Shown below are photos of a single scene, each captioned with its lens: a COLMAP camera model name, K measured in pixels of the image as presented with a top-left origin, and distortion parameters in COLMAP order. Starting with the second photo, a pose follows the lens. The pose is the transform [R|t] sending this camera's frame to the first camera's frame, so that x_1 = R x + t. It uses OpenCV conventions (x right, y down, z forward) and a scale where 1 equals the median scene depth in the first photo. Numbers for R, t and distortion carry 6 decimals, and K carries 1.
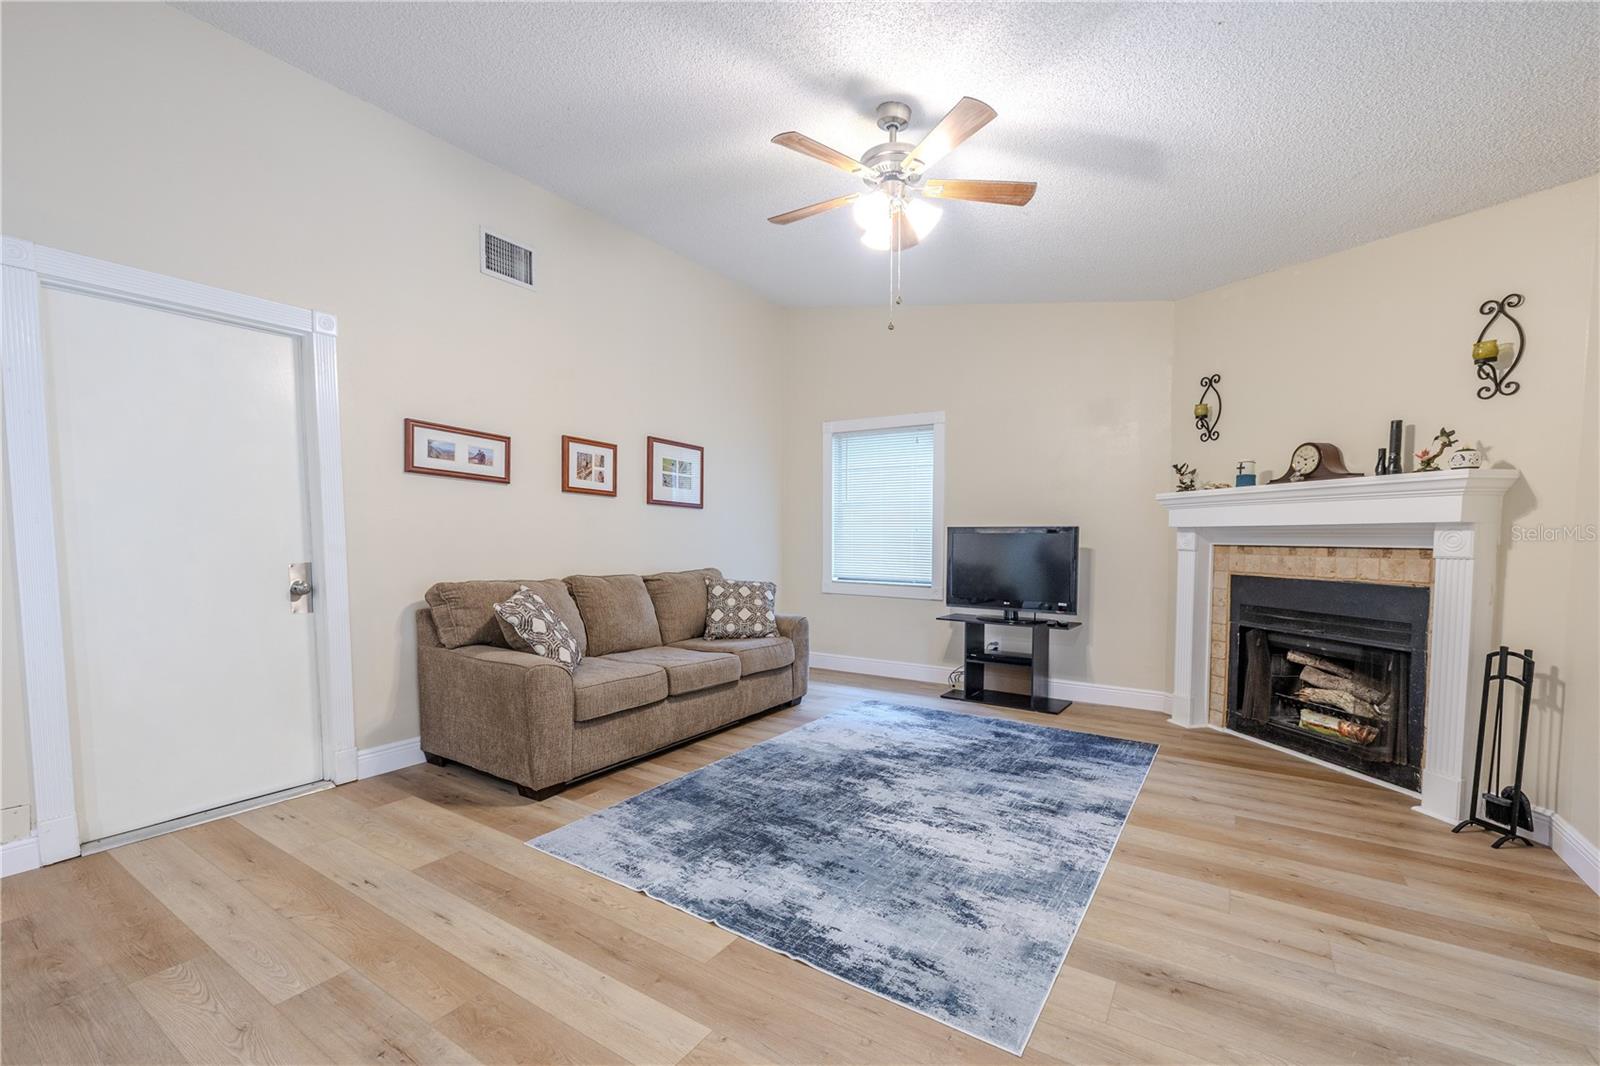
lens RADIAL K [[679.4, 0, 784.5], [0, 679.4, 577.8], [0, 0, 1]] dist [0.002953, 0.000984]
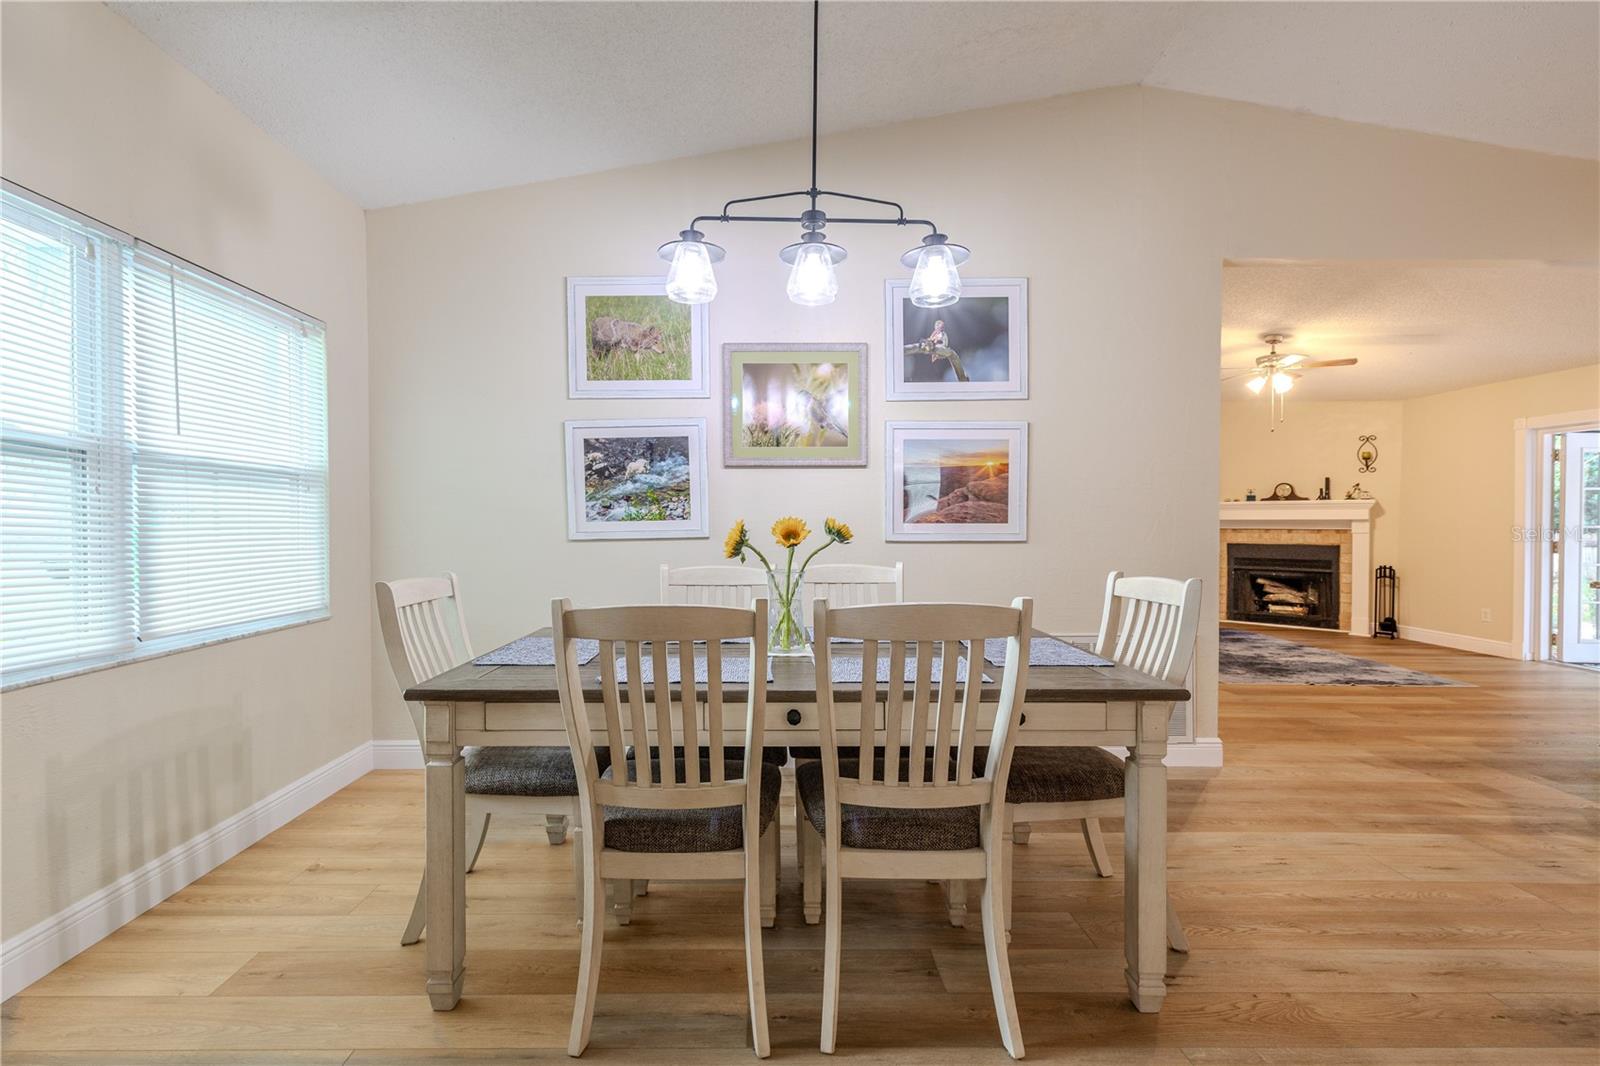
lens RADIAL K [[679.4, 0, 786.4], [0, 679.4, 531.5], [0, 0, 1]] dist [0.002953, 0.000984]
pose [[0.826445, -0.013711, 0.562850, -1.949205], [0.039976, 0.998609, -0.034372, -0.028716], [-0.561596, 0.050907, 0.825844, 0.075101]]
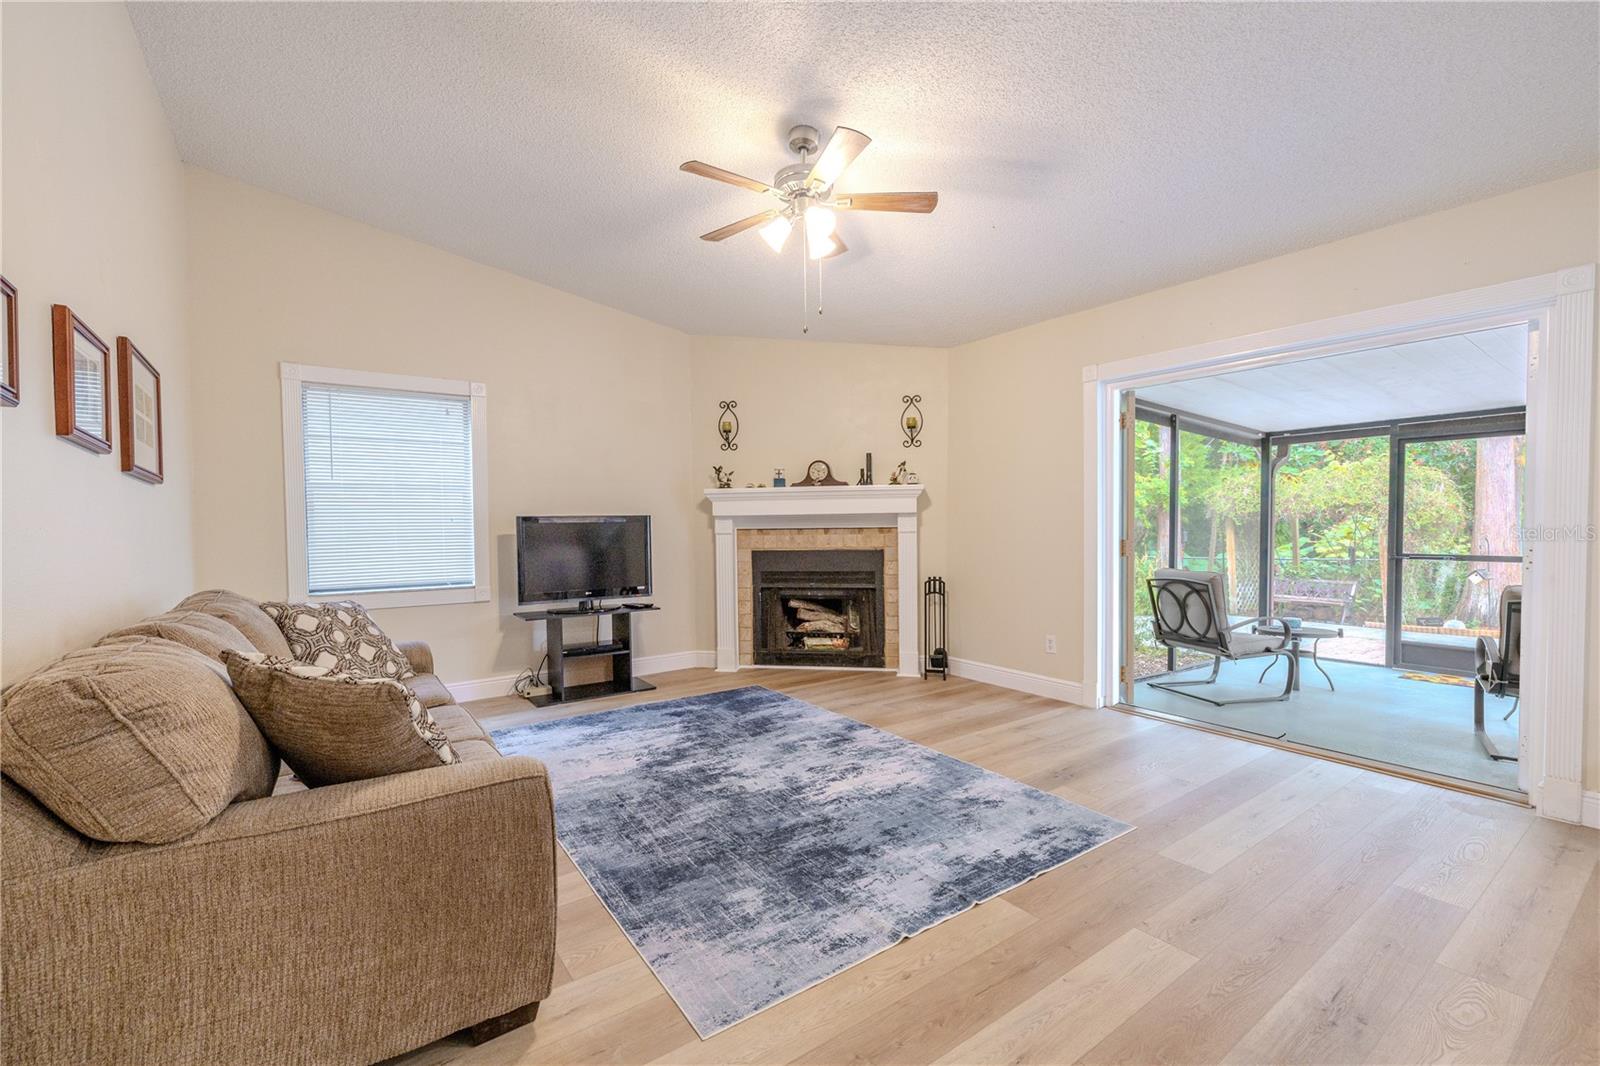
lens RADIAL K [[679.4, 0, 791.1], [0, 679.4, 536.1], [0, 0, 1]] dist [0.002953, 0.000984]
pose [[0.363160, -0.030173, 0.931238, -0.715002], [0.072000, 0.997396, 0.004238, -0.041717], [-0.928941, 0.065510, 0.364386, 0.535048]]
